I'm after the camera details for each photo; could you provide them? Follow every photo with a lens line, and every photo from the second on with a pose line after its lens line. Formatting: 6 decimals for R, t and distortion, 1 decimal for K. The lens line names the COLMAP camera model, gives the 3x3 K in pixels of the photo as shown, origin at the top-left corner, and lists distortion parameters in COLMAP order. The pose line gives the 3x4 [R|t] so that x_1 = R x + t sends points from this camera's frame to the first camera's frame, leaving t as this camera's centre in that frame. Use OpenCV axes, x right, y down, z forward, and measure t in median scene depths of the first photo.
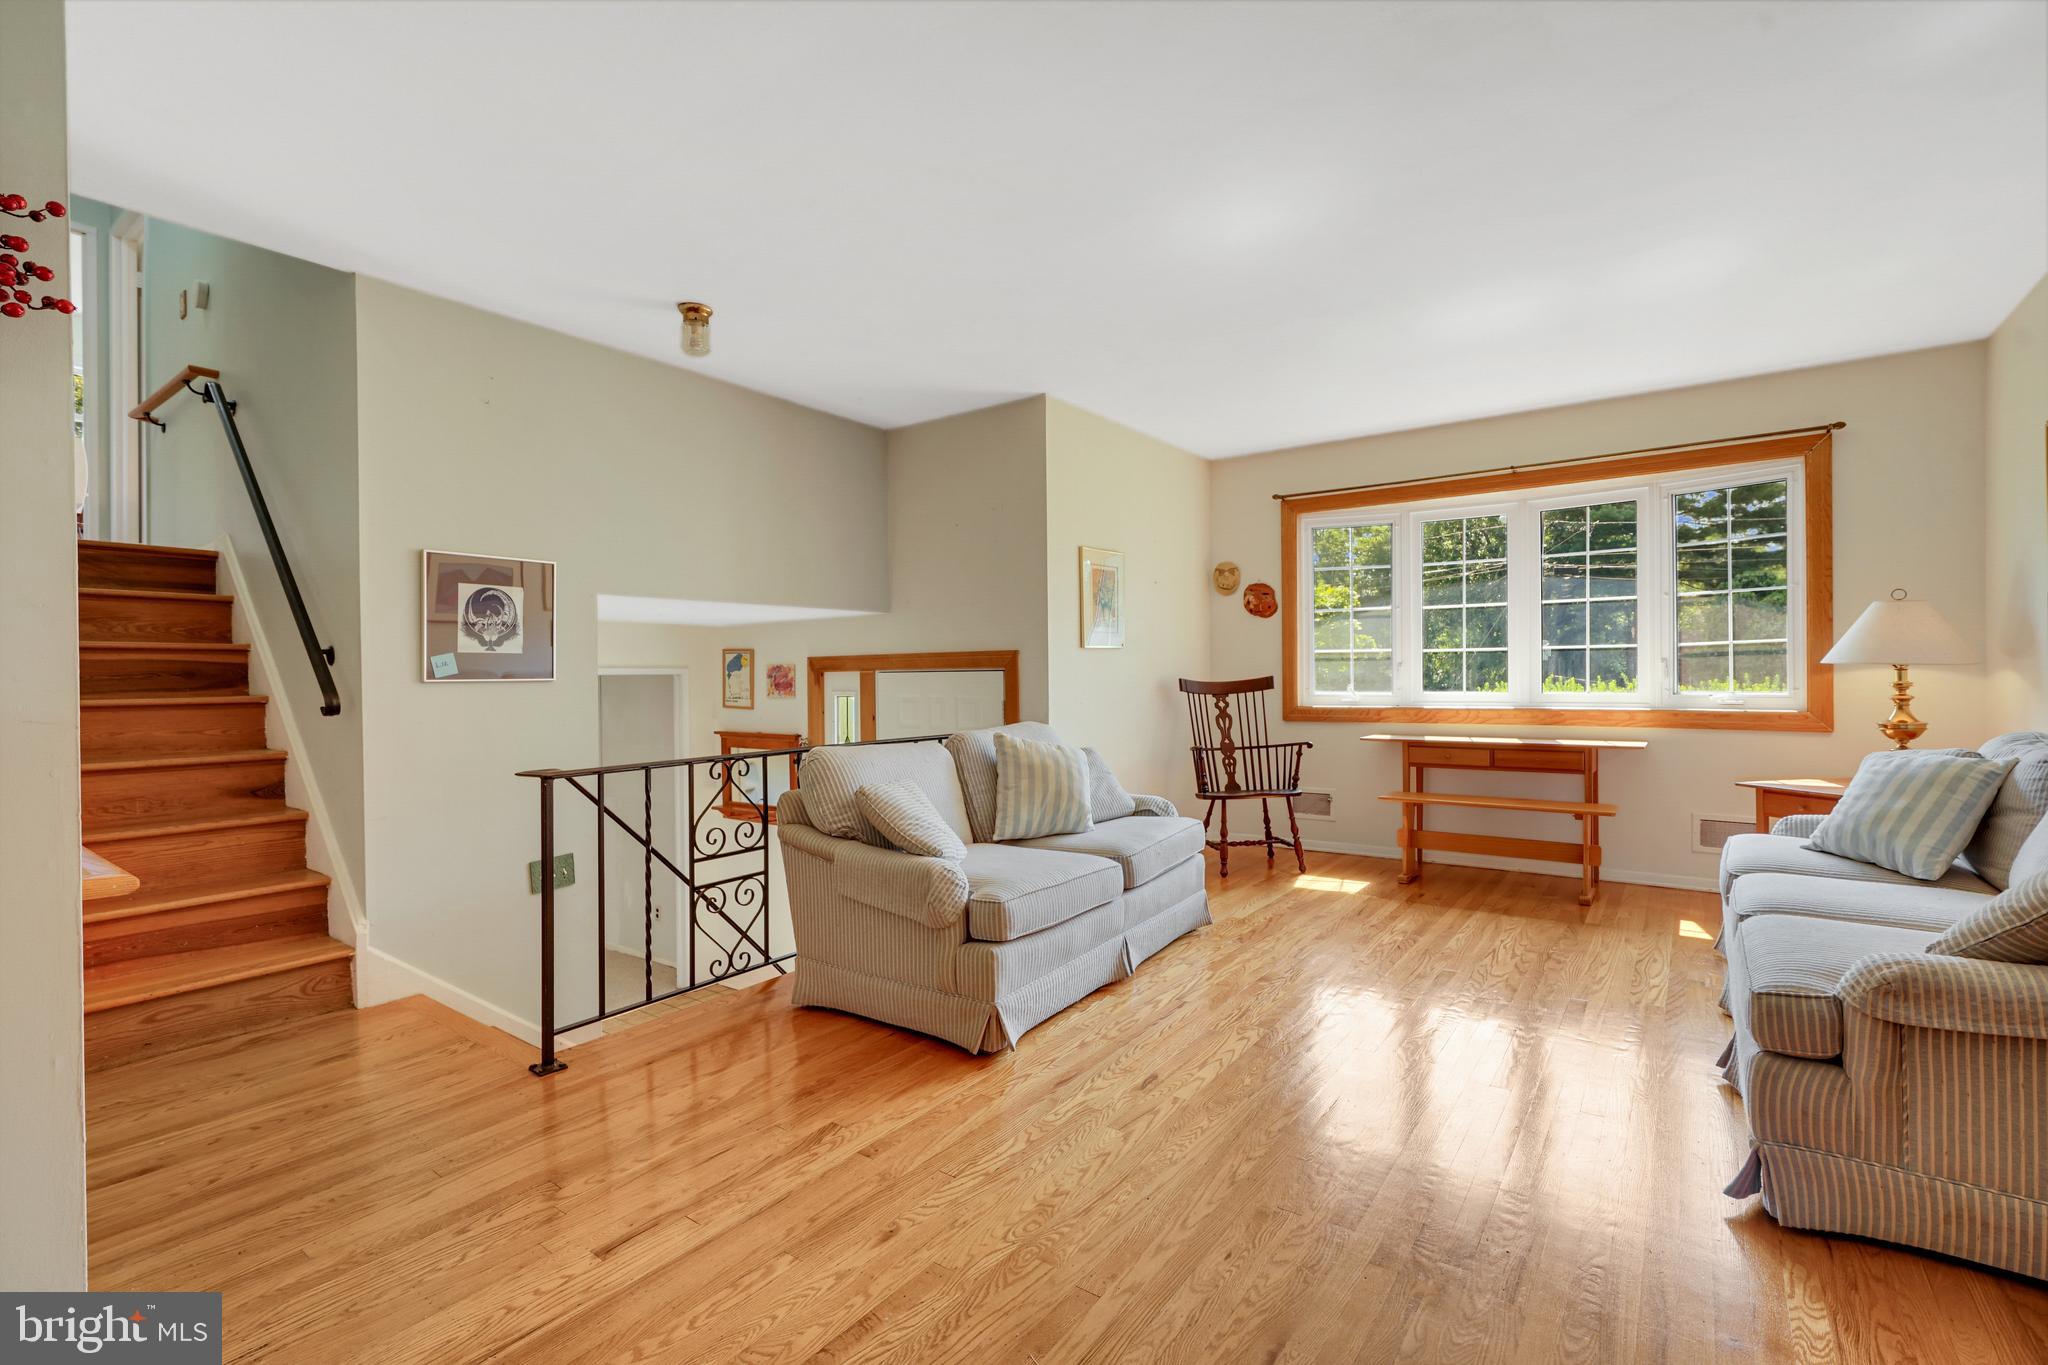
lens RADIAL K [[925.1, 0, 1025.2], [0, 925.1, 677.8], [0, 0, 1]] dist [-0.005891, 0.003626]
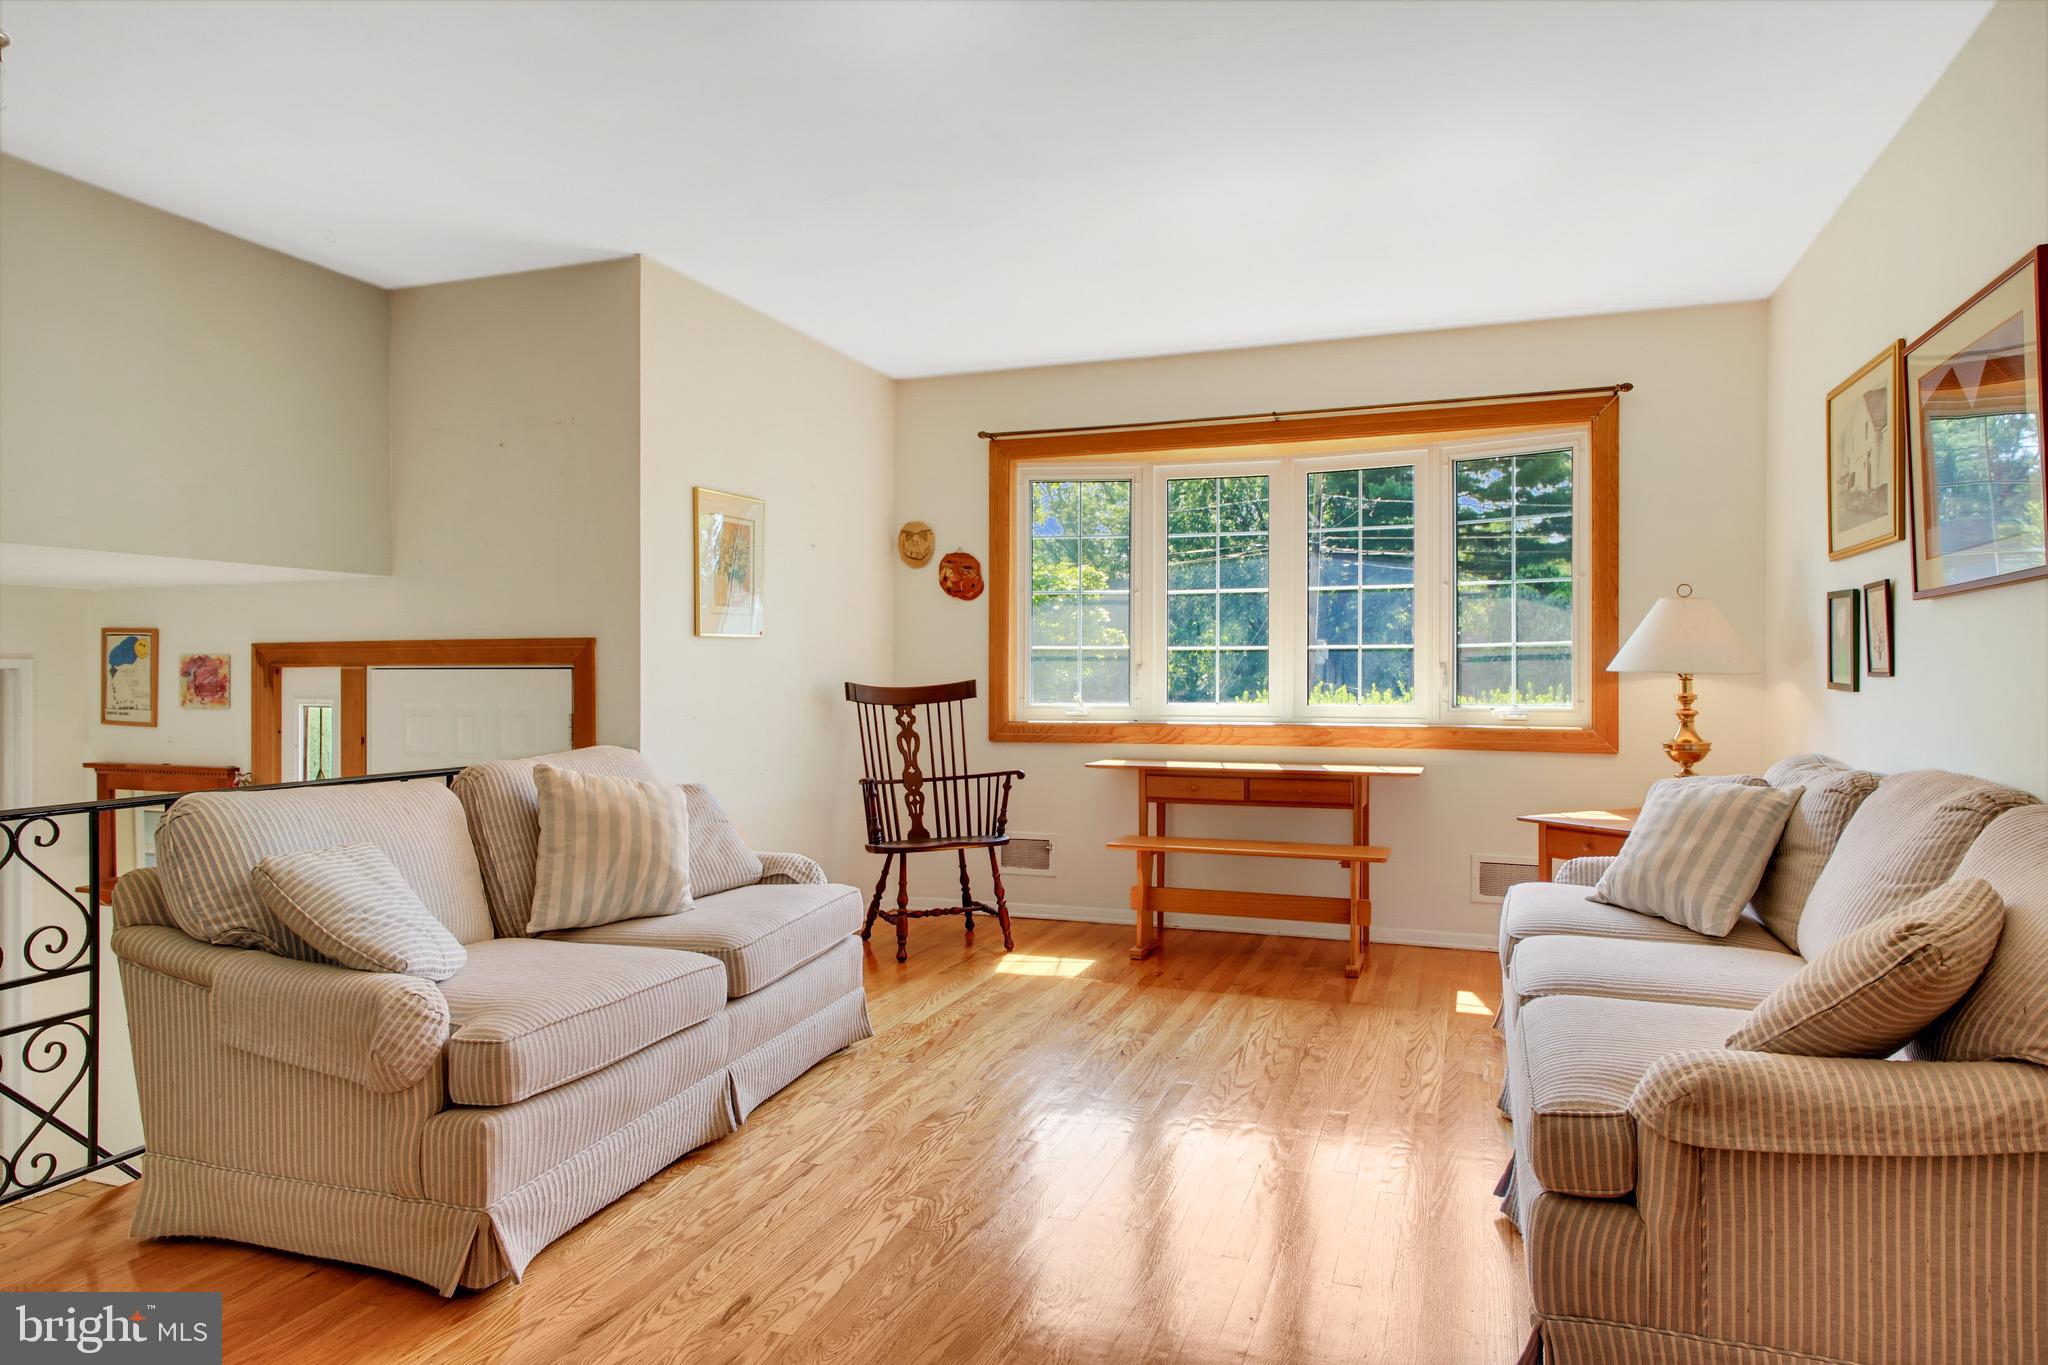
lens RADIAL K [[1234.8, 0, 1027.3], [0, 1234.8, 674.7], [0, 0, 1]] dist [0.000485, 0.002195]
pose [[0.961810, 0.010121, 0.273530, 0.055868], [-0.008848, 0.999944, -0.005886, -0.001118], [-0.273574, 0.003241, 0.961845, 0.072180]]
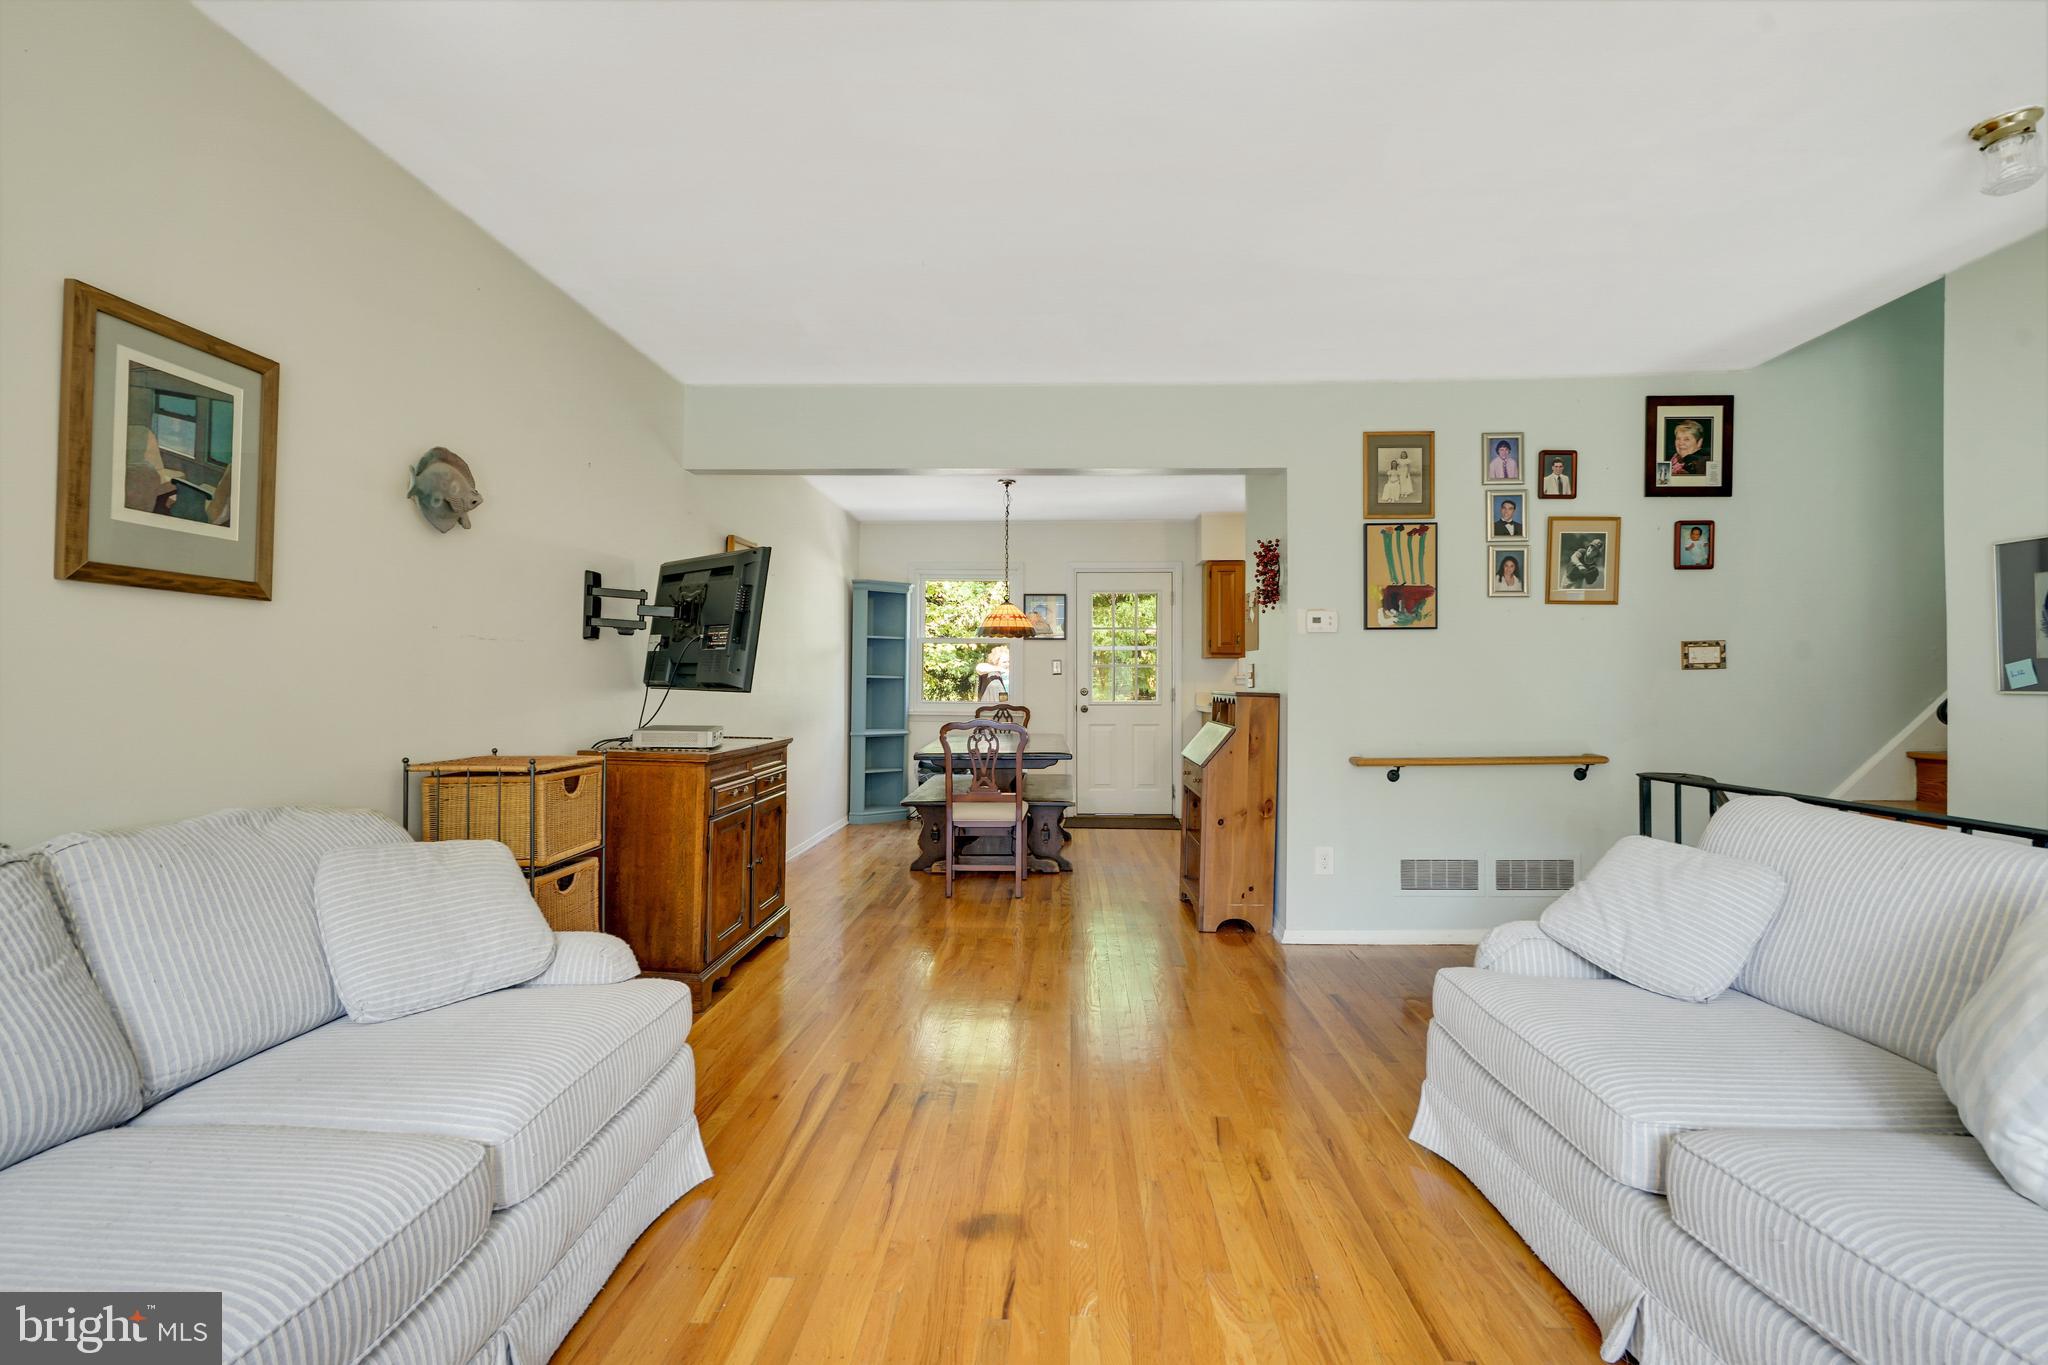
lens RADIAL K [[925.1, 0, 1030.1], [0, 925.1, 675.1], [0, 0, 1]] dist [-0.005891, 0.003626]
pose [[-0.831462, 0.005270, -0.555557, 0.487298], [0.006148, 0.999981, 0.000285, -0.015312], [0.555548, -0.003179, -0.831478, 0.986613]]
